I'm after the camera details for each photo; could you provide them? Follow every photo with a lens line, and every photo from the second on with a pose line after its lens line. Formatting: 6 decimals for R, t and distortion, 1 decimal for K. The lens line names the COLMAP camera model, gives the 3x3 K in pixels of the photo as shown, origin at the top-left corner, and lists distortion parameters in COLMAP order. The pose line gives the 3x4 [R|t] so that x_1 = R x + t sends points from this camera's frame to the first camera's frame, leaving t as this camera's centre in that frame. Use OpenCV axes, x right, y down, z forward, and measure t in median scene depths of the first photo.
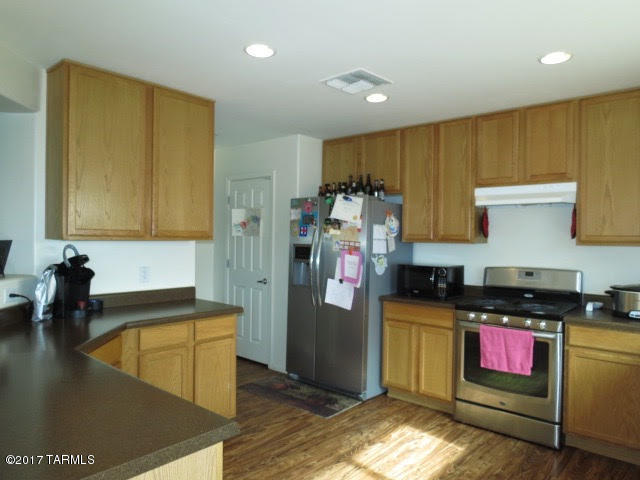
lens RADIAL K [[453.3, 0, 321.5], [0, 453.3, 239.9], [0, 0, 1]] dist [-0.008065, 0.001674]
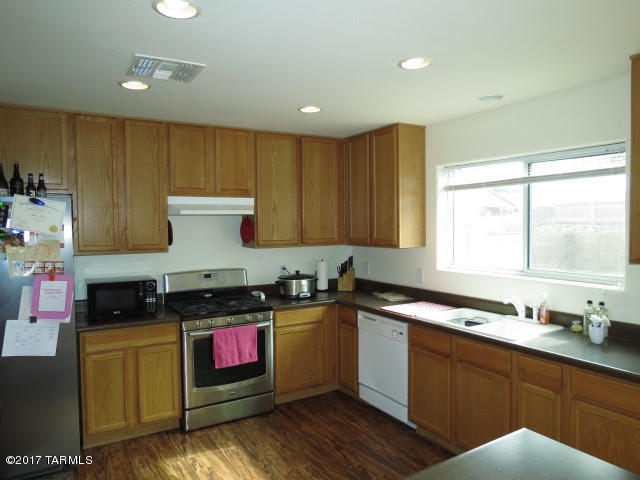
lens RADIAL K [[453.3, 0, 321.5], [0, 453.3, 239.9], [0, 0, 1]] dist [-0.008065, 0.001674]
pose [[0.316010, -0.050430, 0.947415, -0.559197], [0.019002, 0.998722, 0.046823, -0.066630], [-0.948565, 0.003206, 0.316565, 0.423161]]
